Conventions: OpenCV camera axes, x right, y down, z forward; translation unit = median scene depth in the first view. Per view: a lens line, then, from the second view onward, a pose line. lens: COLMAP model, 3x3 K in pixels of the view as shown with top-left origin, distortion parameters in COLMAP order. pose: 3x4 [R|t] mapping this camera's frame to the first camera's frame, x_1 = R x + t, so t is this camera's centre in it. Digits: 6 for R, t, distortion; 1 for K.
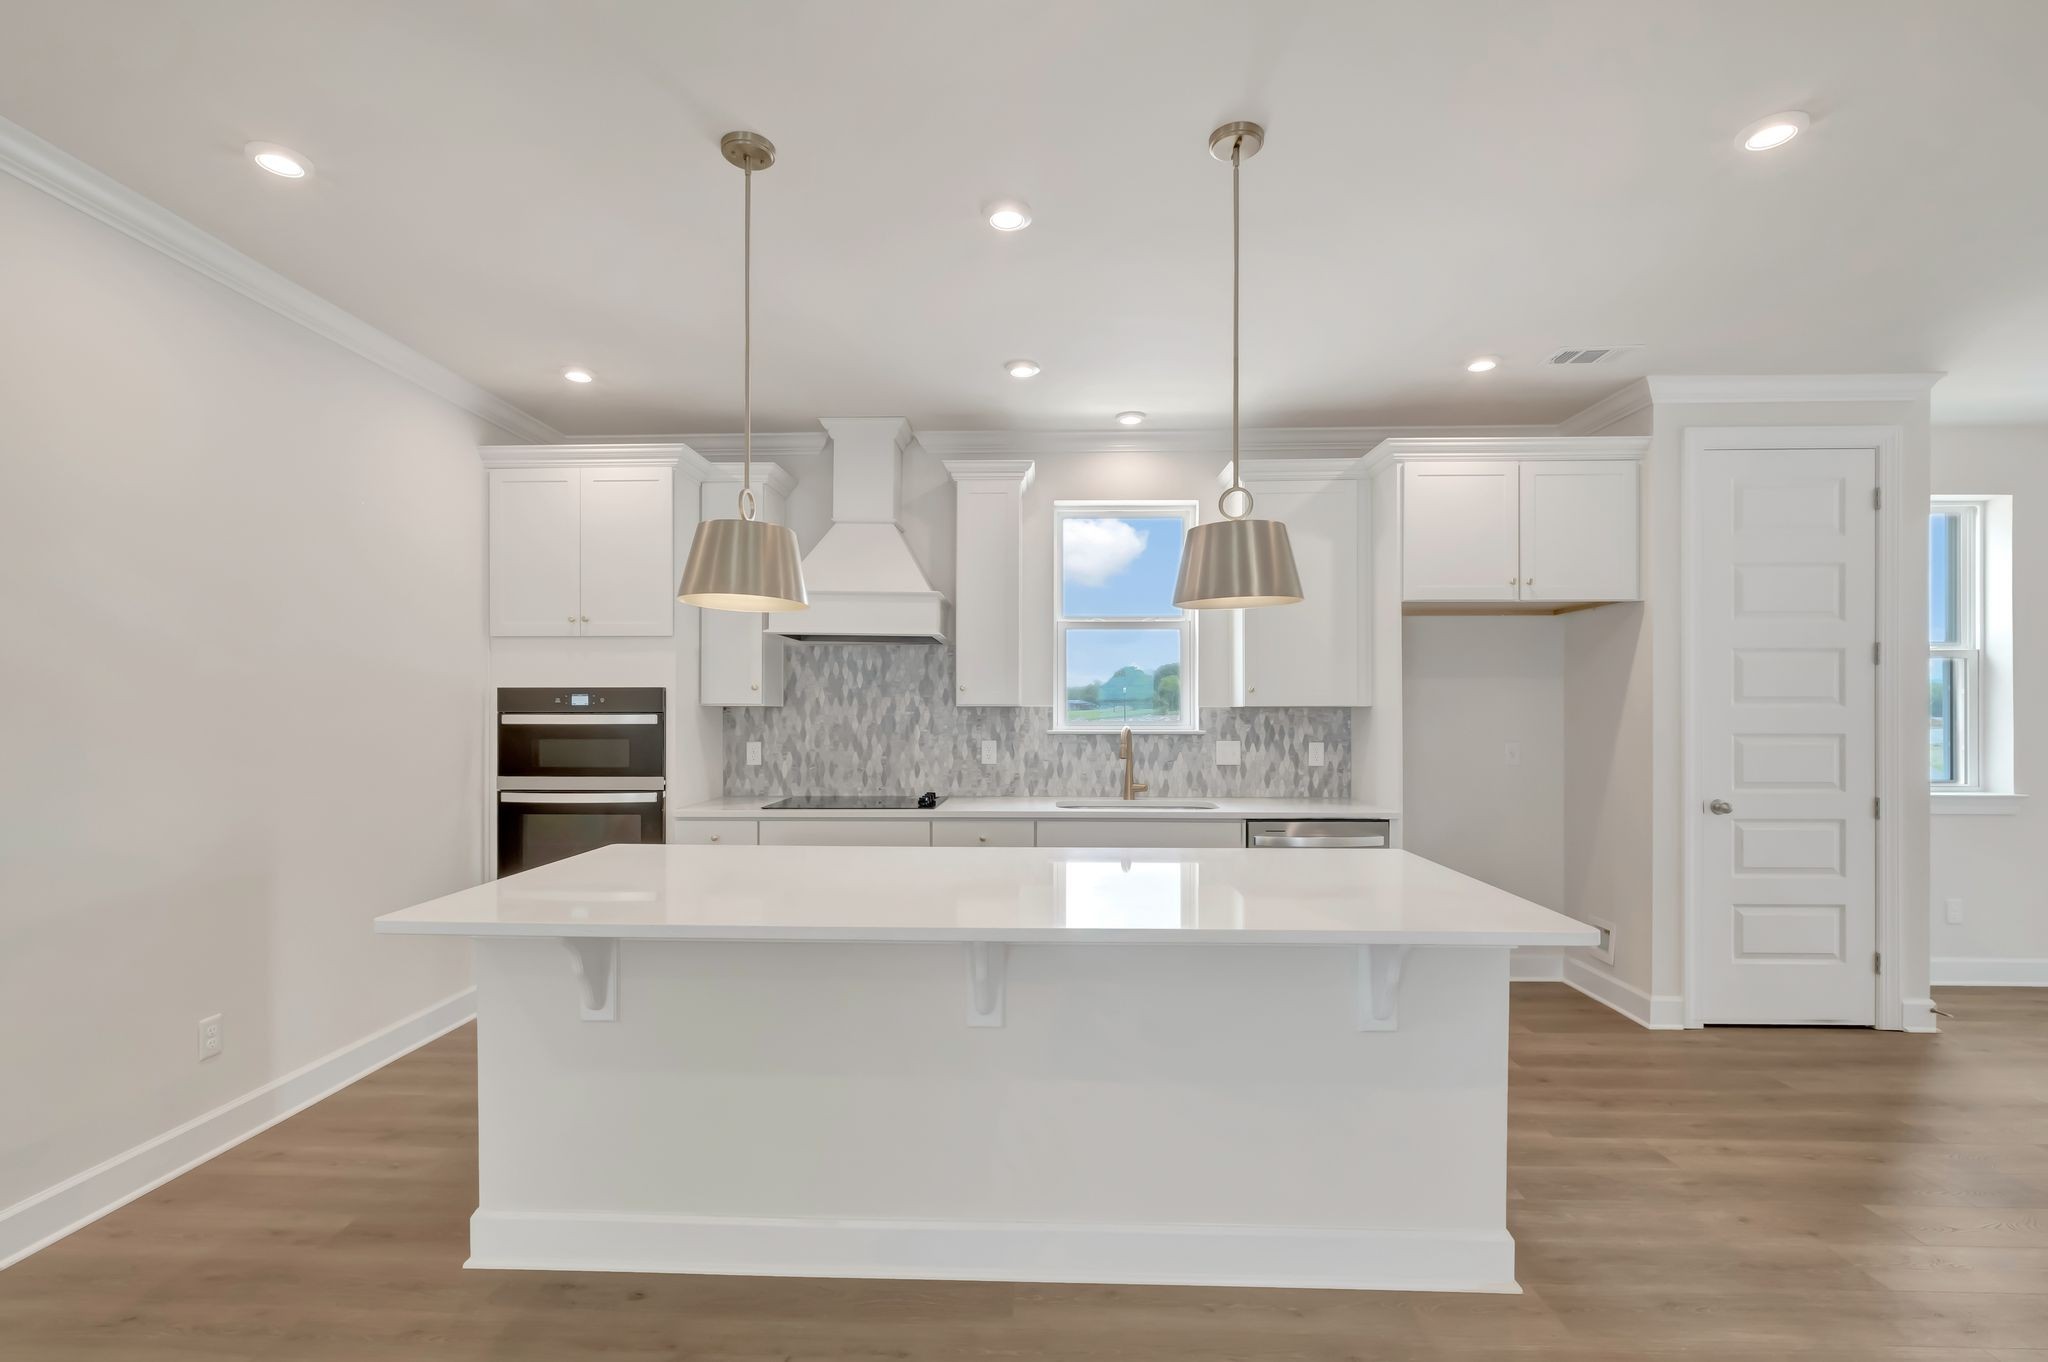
lens RADIAL K [[911.6, 0, 1022.9], [0, 911.6, 705.6], [0, 0, 1]] dist [-0.000142, -0.000041]
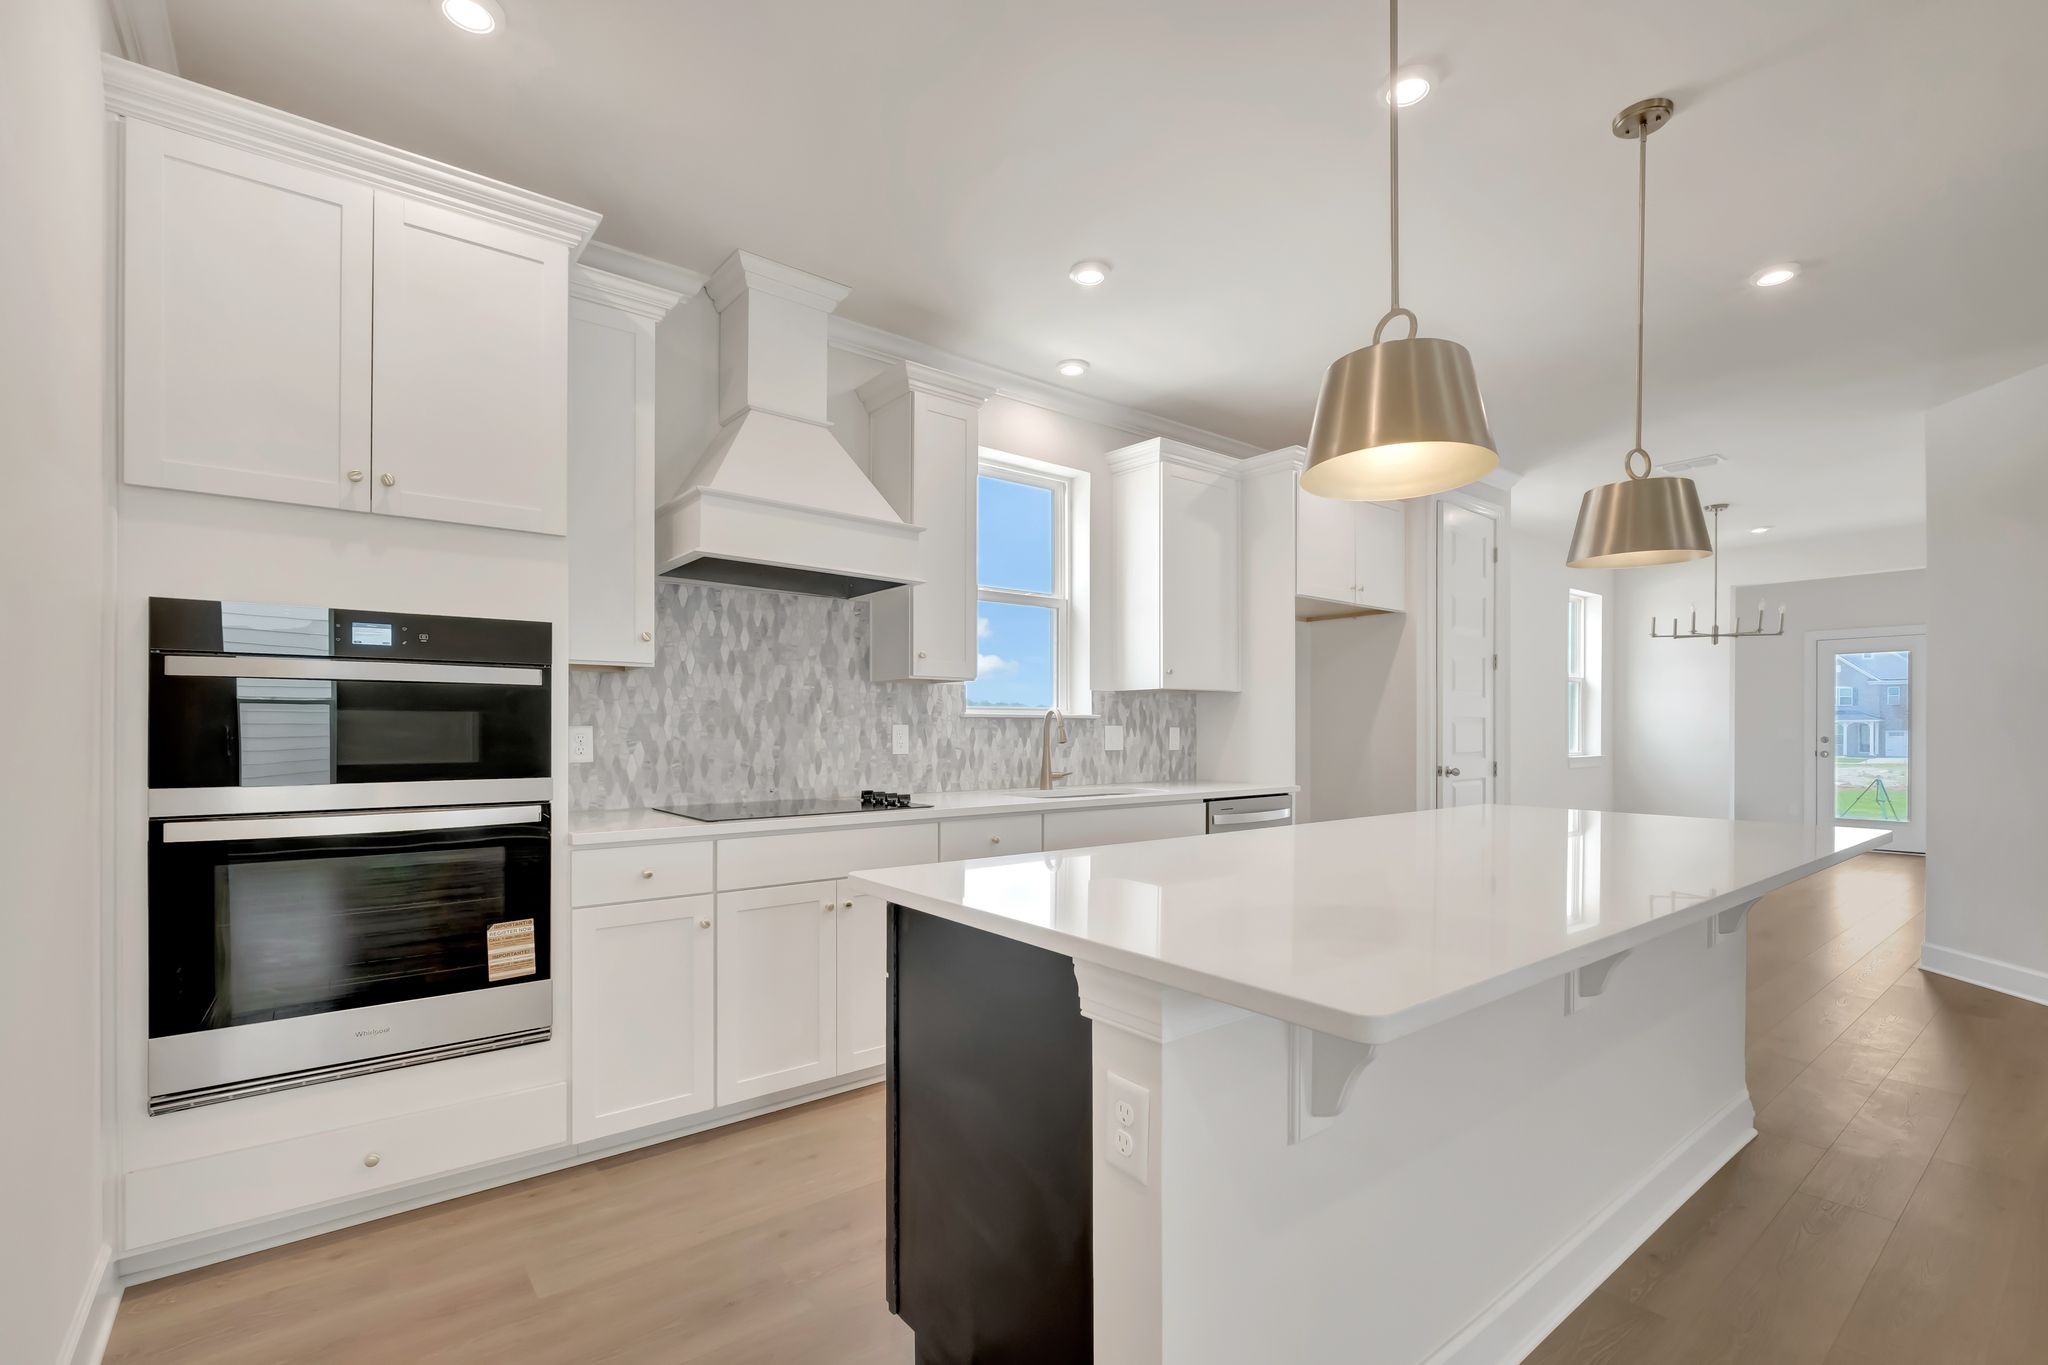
lens RADIAL K [[910.6, 0, 1025.0], [0, 910.6, 730.8], [0, 0, 1]] dist [-0.000063, -0.000083]
pose [[0.761501, -0.000919, 0.648163, -0.473541], [-0.003330, 0.999980, 0.005331, 0.039029], [-0.648156, -0.006218, 0.761483, 0.318340]]
